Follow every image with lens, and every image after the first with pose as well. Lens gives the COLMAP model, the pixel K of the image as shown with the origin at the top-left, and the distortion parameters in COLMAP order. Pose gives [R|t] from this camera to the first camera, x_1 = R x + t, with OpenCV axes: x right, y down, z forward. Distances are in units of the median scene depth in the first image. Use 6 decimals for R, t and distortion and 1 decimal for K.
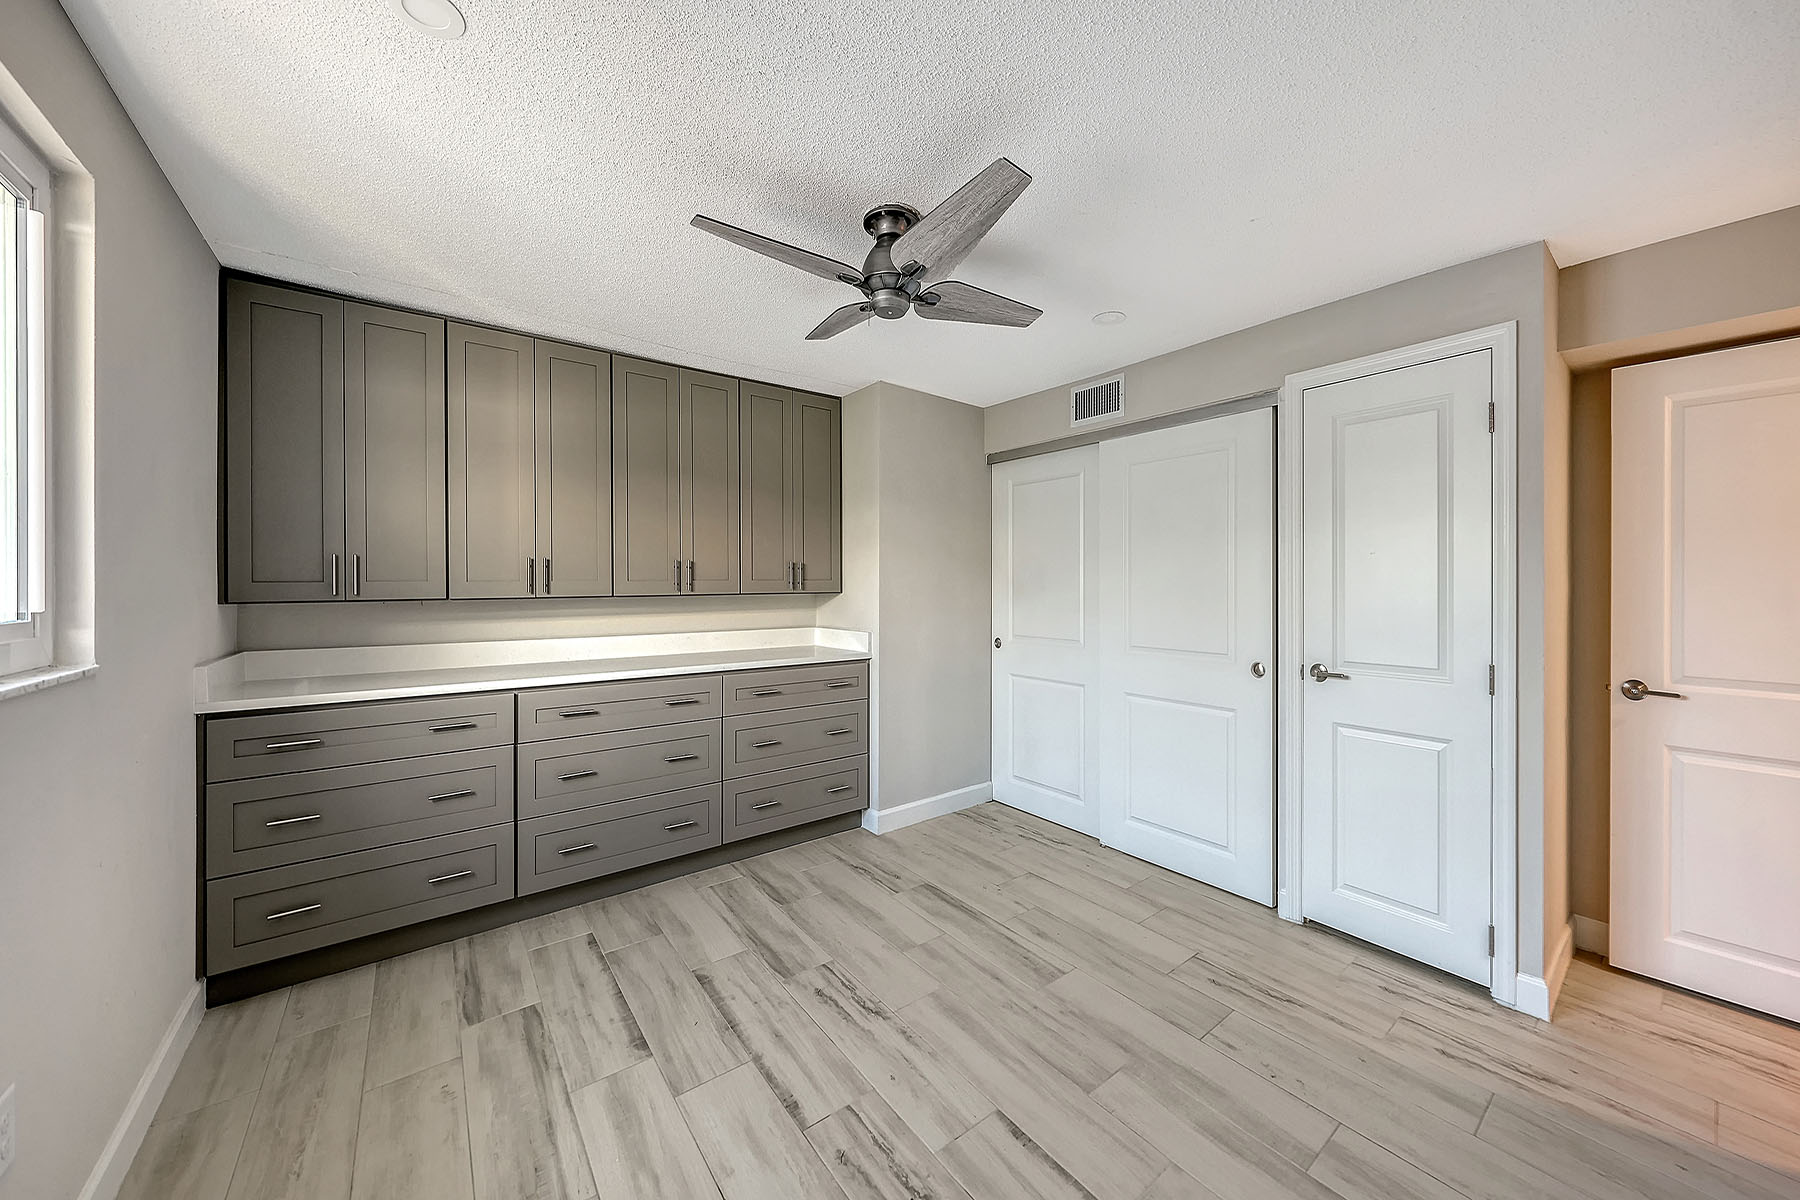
lens RADIAL K [[625.3, 0, 895.5], [0, 625.3, 585.5], [0, 0, 1]] dist [-0.002174, -0.000152]
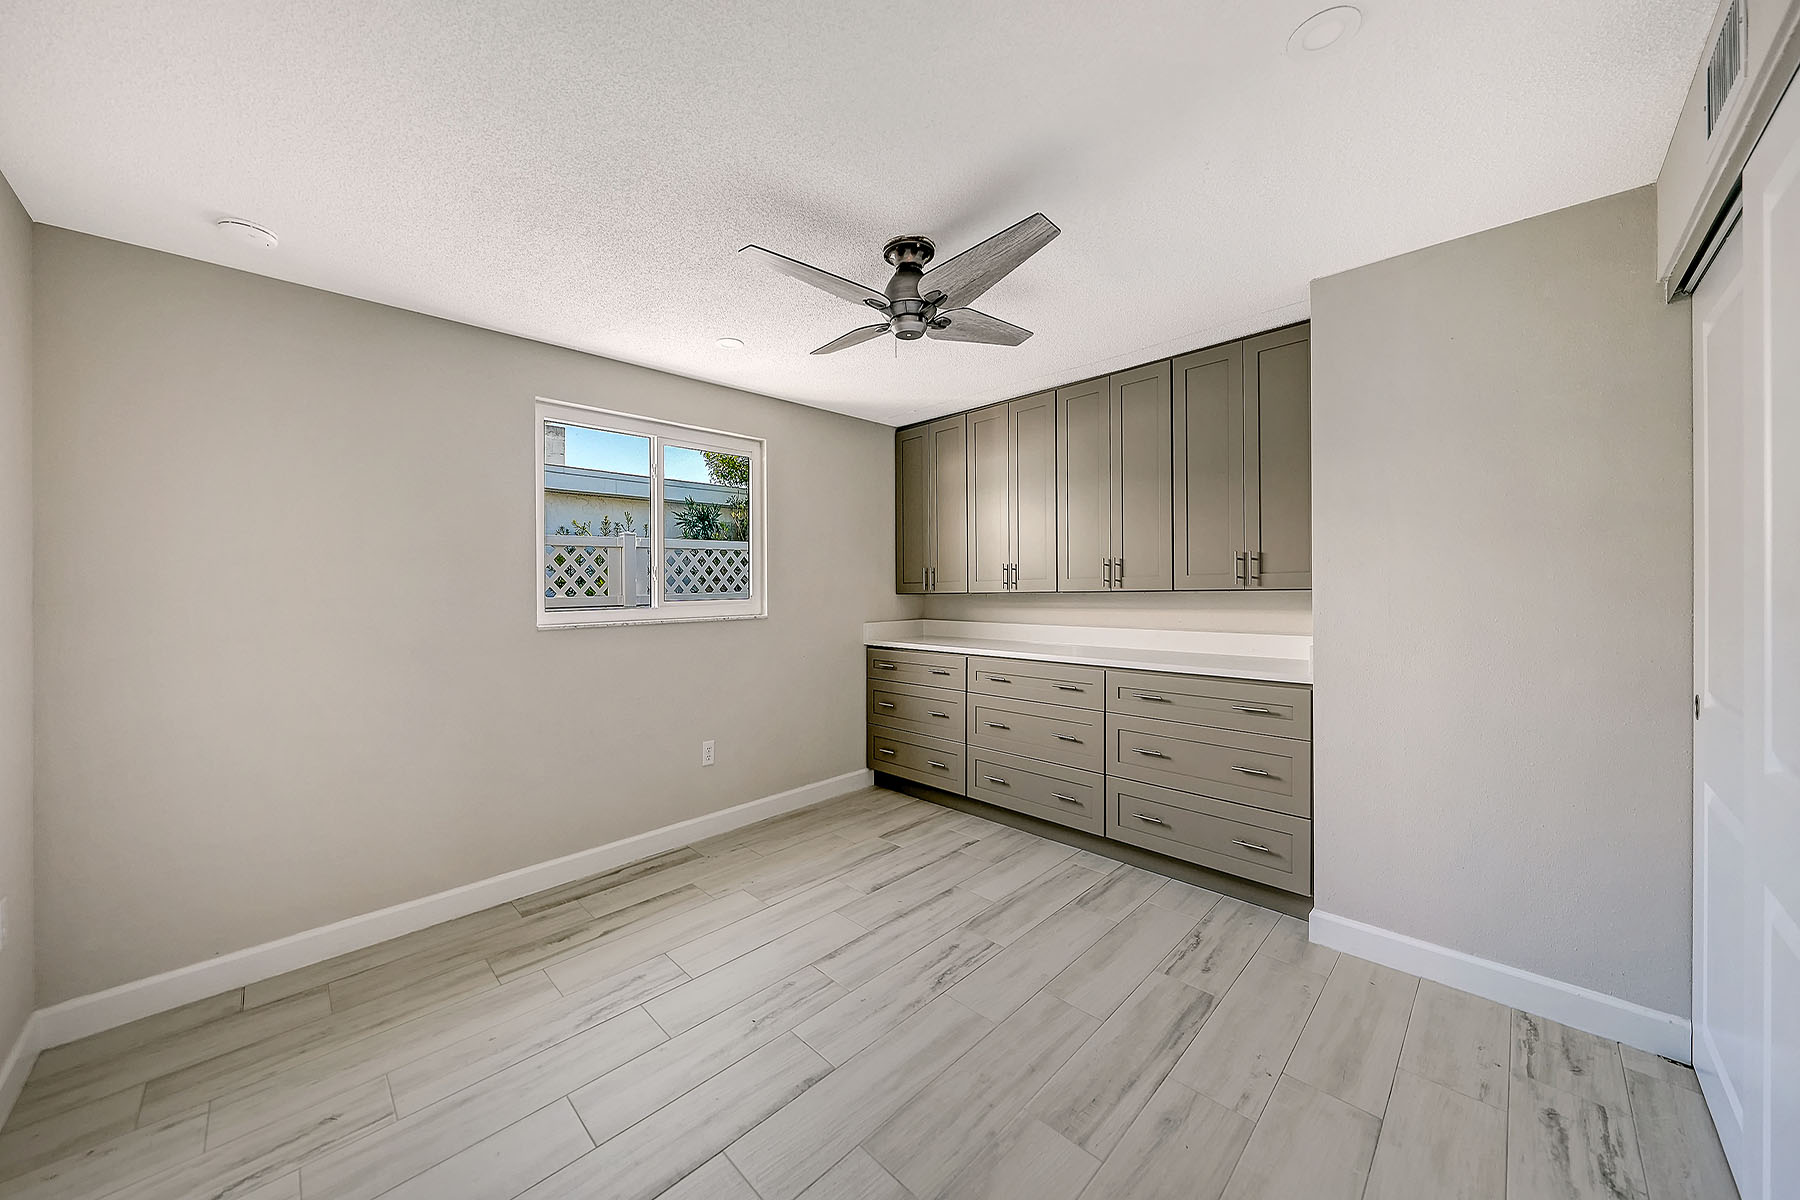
lens RADIAL K [[625.3, 0, 895.5], [0, 625.3, 585.5], [0, 0, 1]] dist [-0.002174, -0.000152]
pose [[0.136038, -0.003364, -0.990698, 0.836718], [0.011395, 0.999933, -0.001831, 0.004321], [0.990638, -0.011040, 0.136068, 0.645123]]
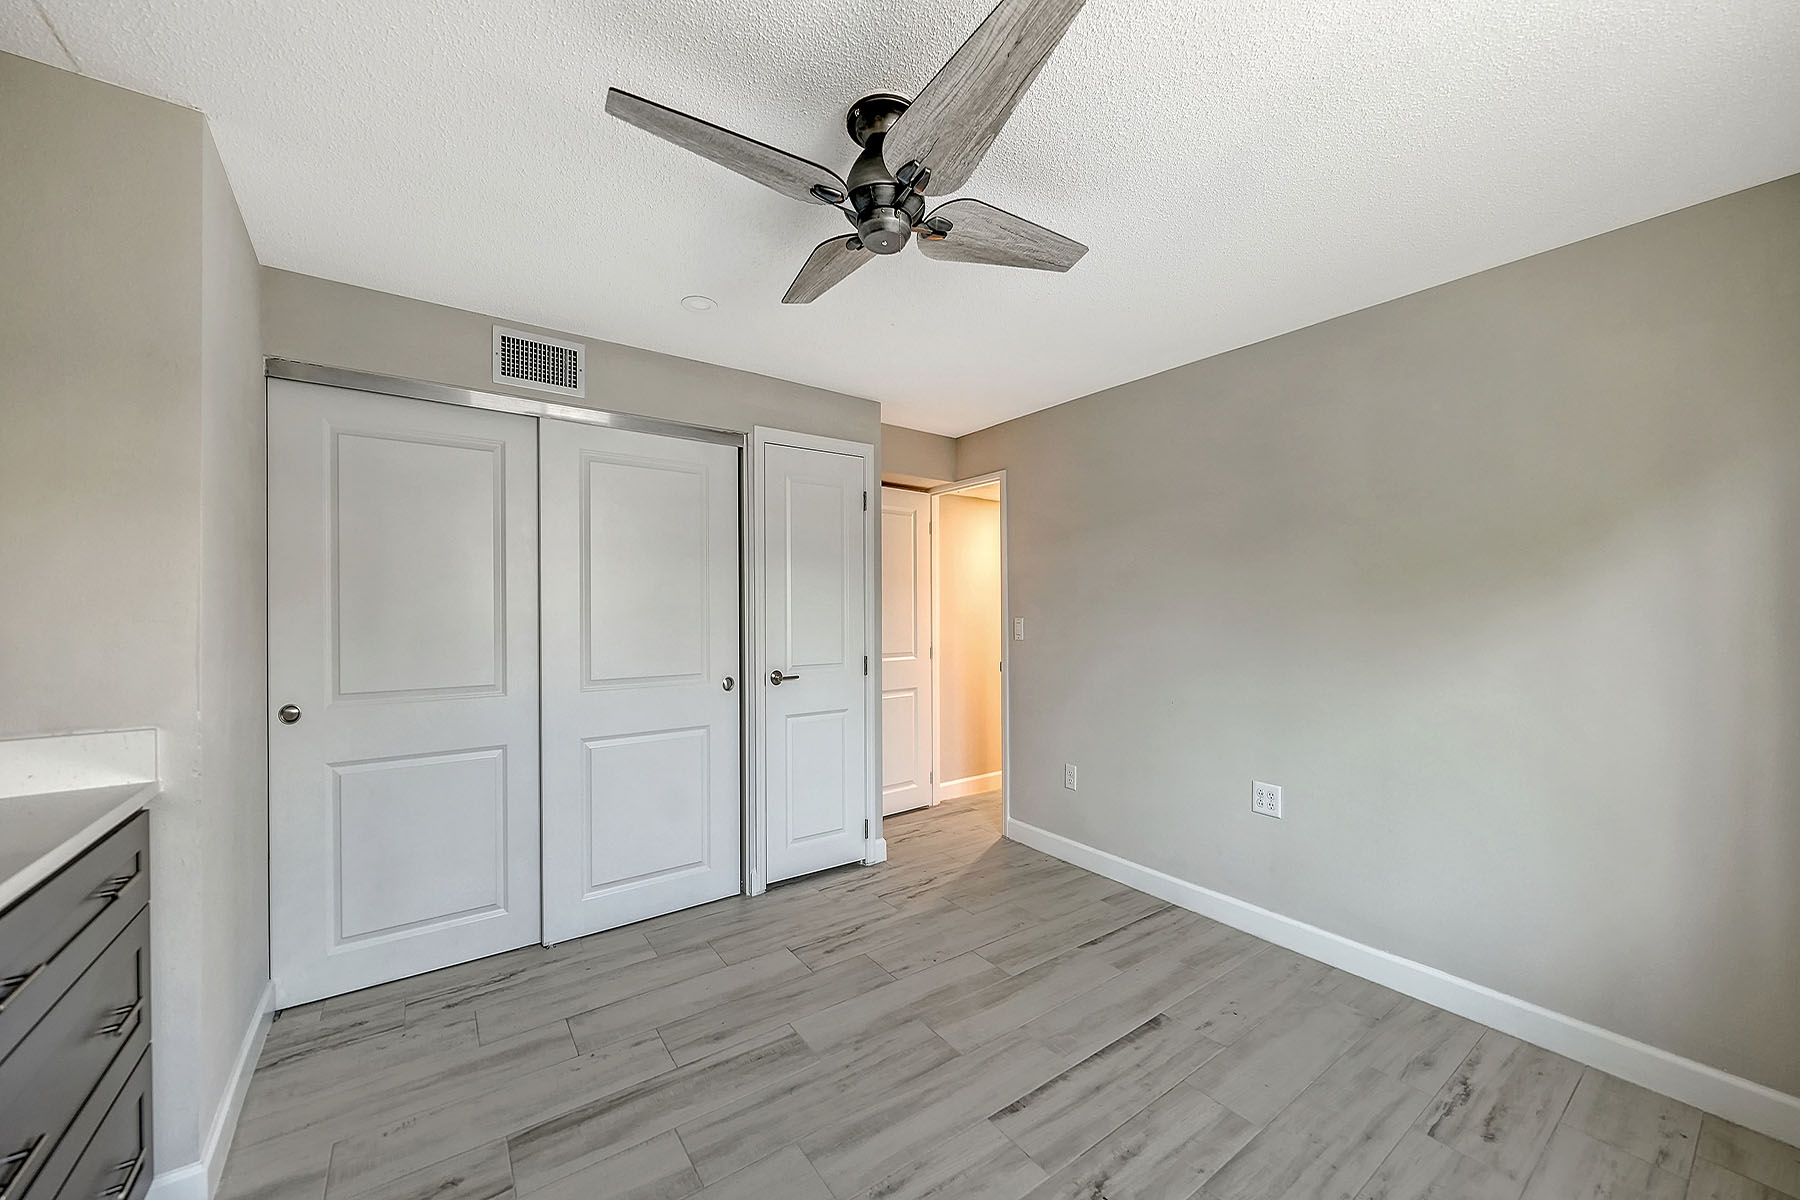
lens RADIAL K [[658.9, 0, 880.2], [0, 658.9, 610.0], [0, 0, 1]] dist [0.000134, -0.000050]
pose [[0.042839, -0.010558, 0.999026, -0.618087], [-0.001852, 0.999942, 0.010647, -0.009483], [-0.999080, -0.002306, 0.042817, 0.757601]]
